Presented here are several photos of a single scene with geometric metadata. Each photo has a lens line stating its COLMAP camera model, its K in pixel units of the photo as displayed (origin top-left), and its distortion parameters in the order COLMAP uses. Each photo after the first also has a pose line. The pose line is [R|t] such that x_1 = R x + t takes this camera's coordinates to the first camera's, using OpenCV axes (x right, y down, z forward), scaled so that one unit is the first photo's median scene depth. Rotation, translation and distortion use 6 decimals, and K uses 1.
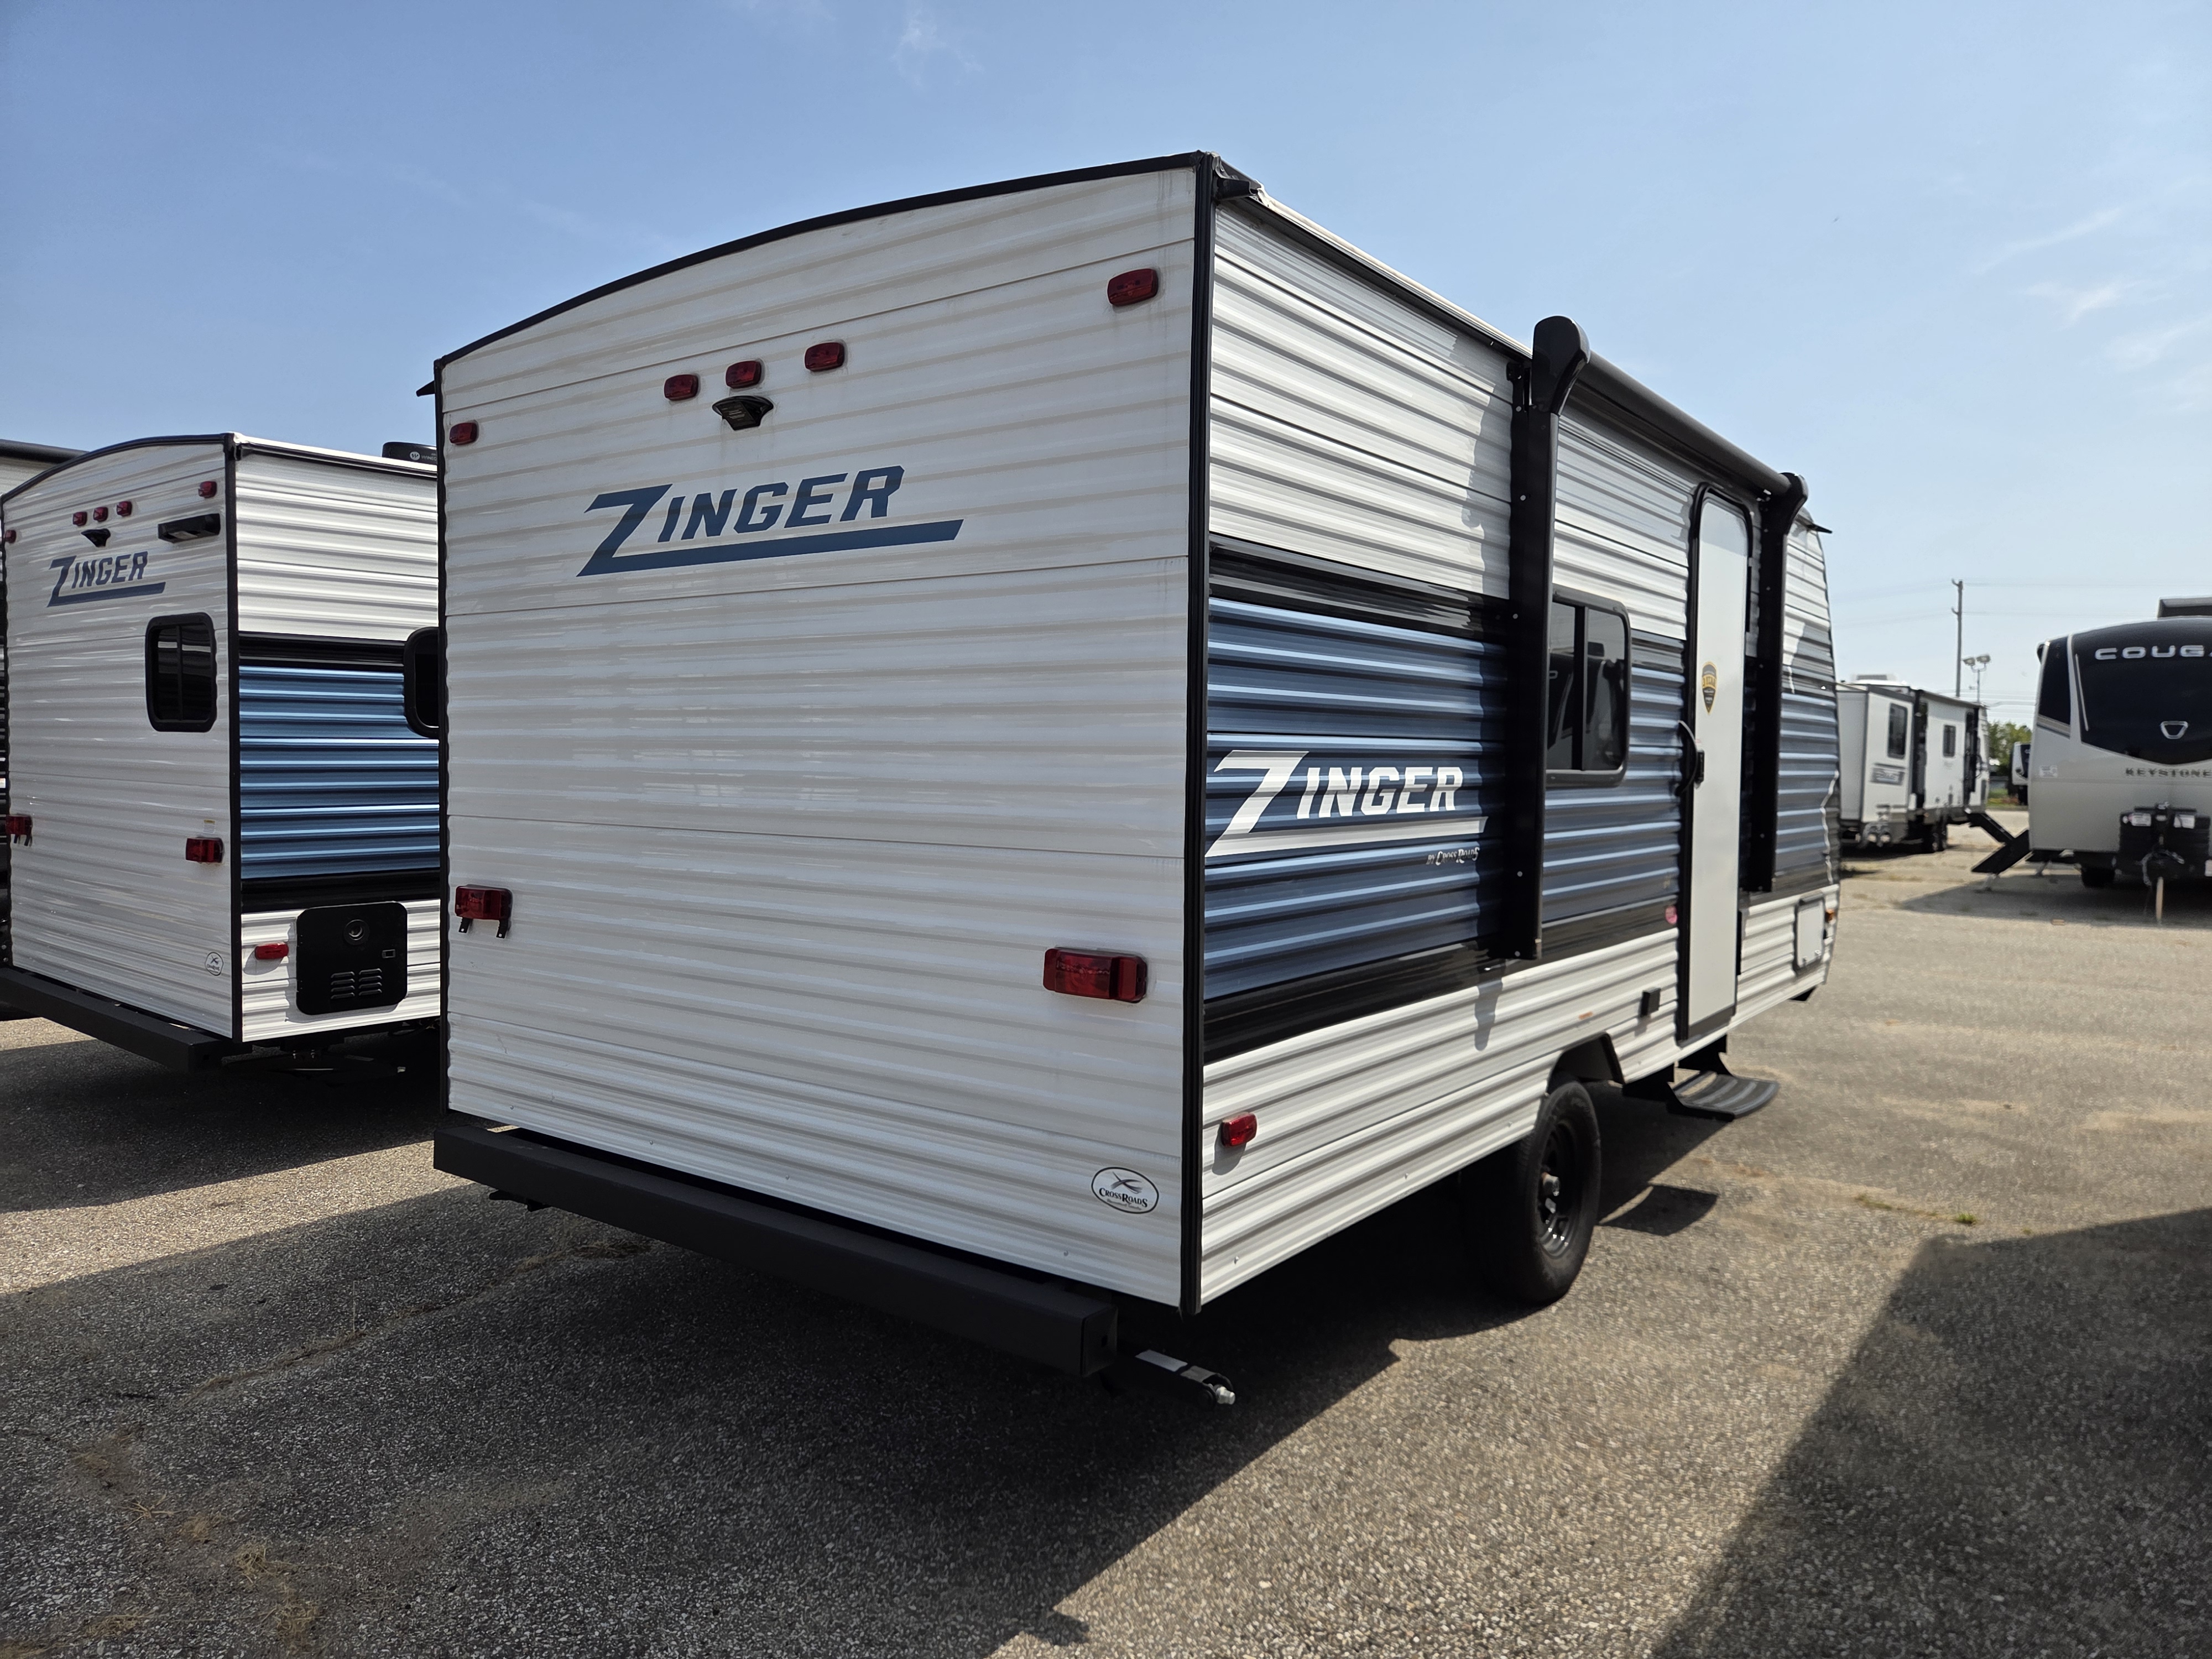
lens RADIAL K [[1489.6, 0, 1114.1], [0, 1489.6, 830.2], [0, 0, 1]] dist [0.053480, -0.026145]
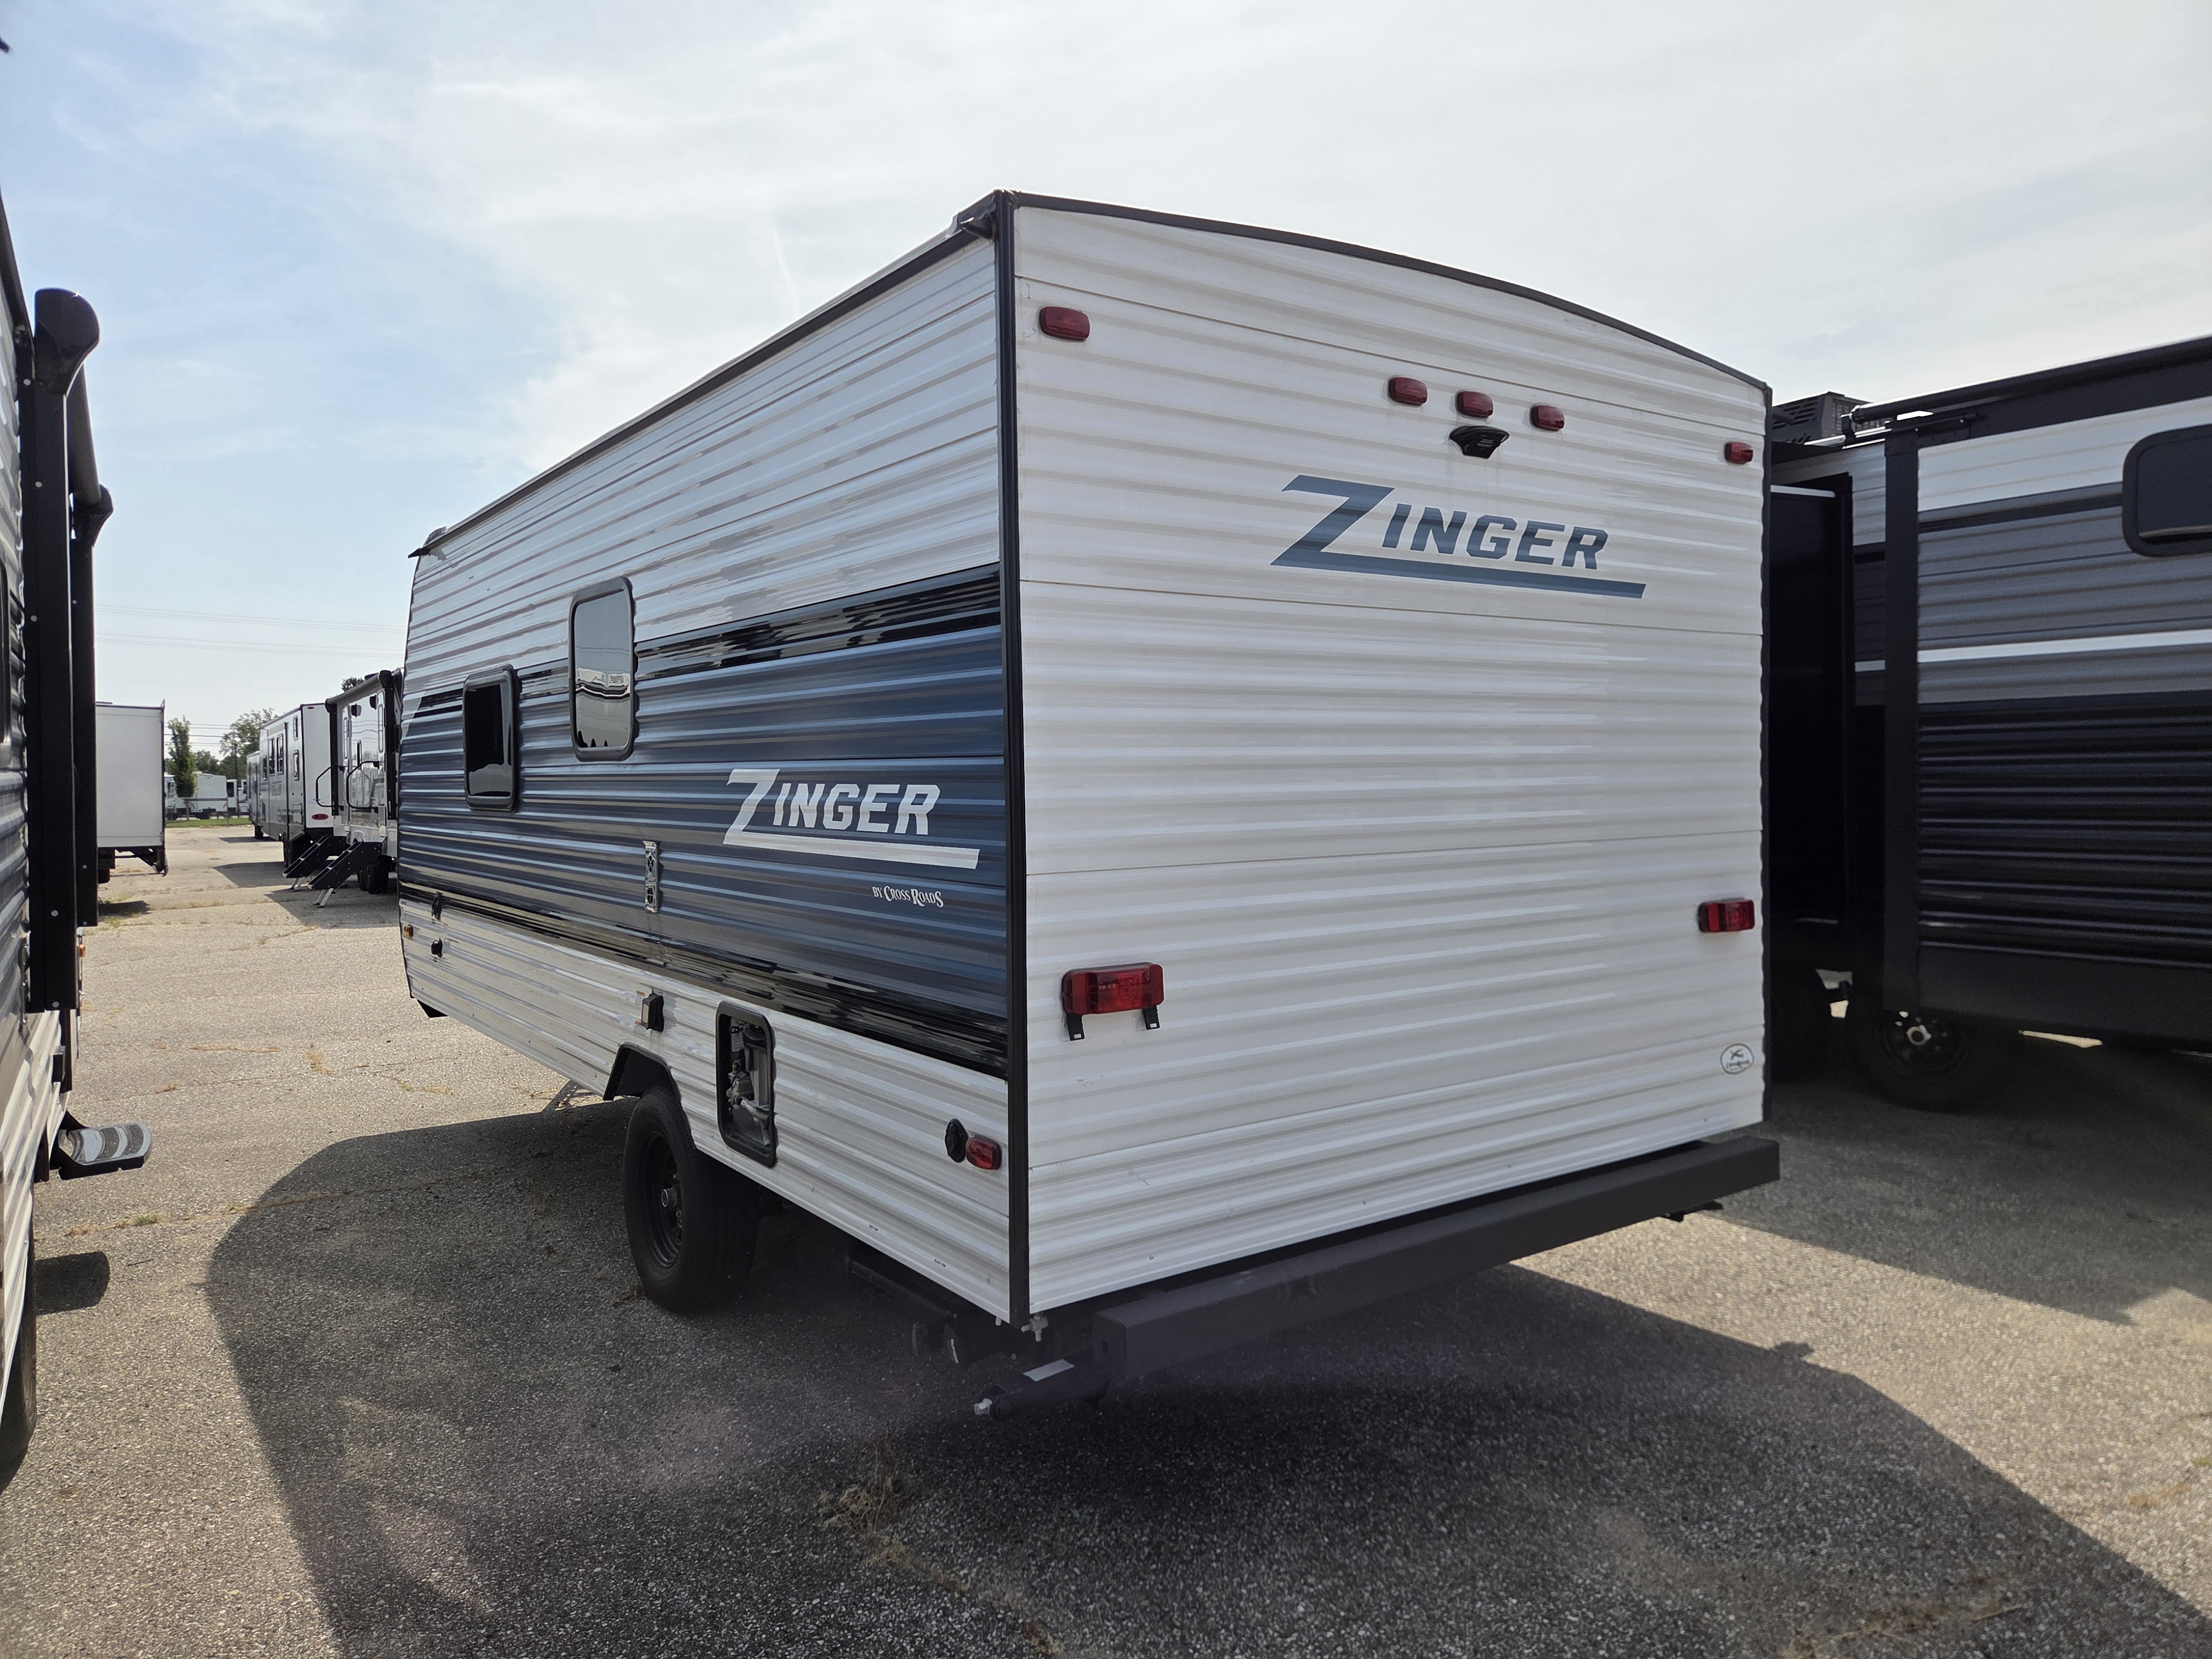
lens RADIAL K [[1489.6, 0, 1112.4], [0, 1489.6, 822.7], [0, 0, 1]] dist [0.053480, -0.026145]
pose [[0.298530, -0.048479, 0.953168, -1.319138], [0.063946, 0.997481, 0.030705, -0.063966], [-0.952255, 0.051784, 0.300878, 0.941303]]
